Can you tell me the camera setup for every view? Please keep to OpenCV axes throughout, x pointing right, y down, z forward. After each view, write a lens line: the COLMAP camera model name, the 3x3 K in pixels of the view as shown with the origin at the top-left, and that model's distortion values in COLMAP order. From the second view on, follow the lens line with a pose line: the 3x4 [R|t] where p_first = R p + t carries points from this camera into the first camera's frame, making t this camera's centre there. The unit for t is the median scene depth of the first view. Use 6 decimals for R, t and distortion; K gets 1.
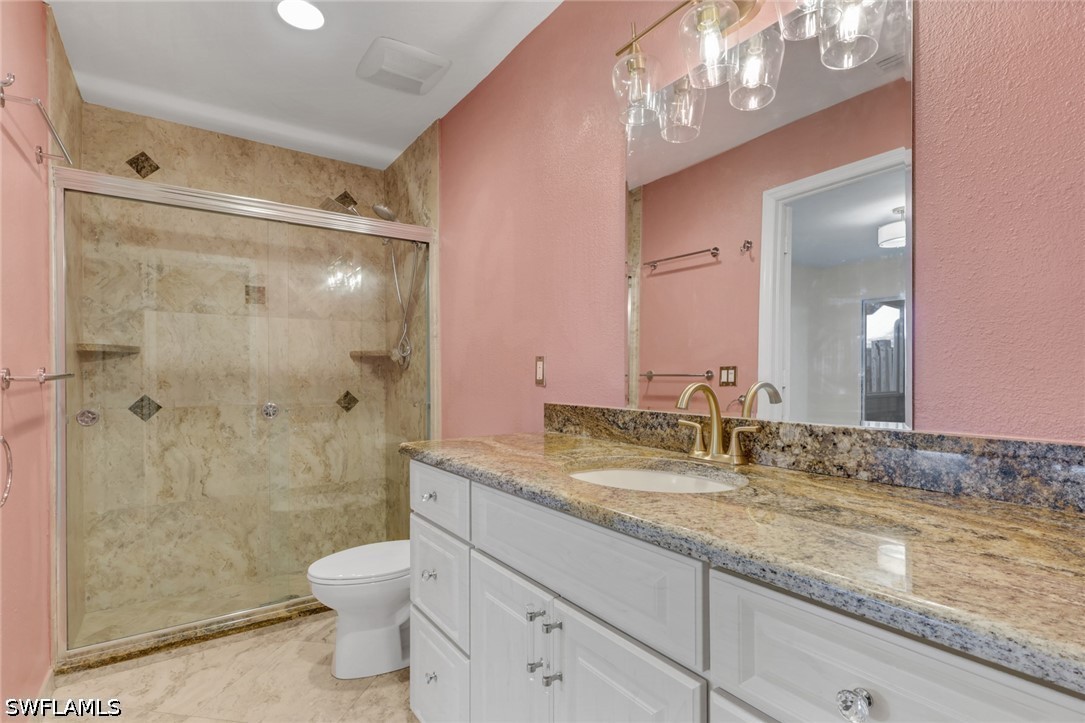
lens RADIAL K [[520.6, 0, 543.2], [0, 520.6, 366.3], [0, 0, 1]] dist [-0.001371, 0.000467]
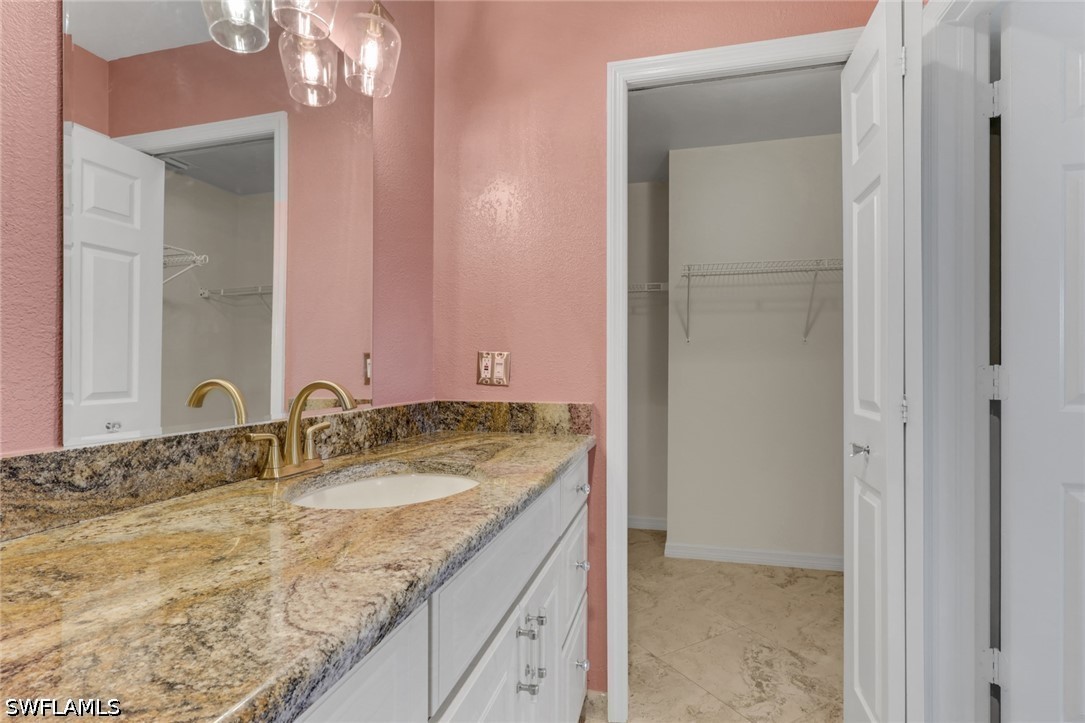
lens RADIAL K [[520.6, 0, 543.2], [0, 520.6, 366.3], [0, 0, 1]] dist [-0.001371, 0.000467]
pose [[-0.644388, 0.014506, 0.764561, -0.636252], [0.002073, 0.999850, -0.017223, 0.027540], [-0.764696, -0.009514, -0.644321, 1.364330]]
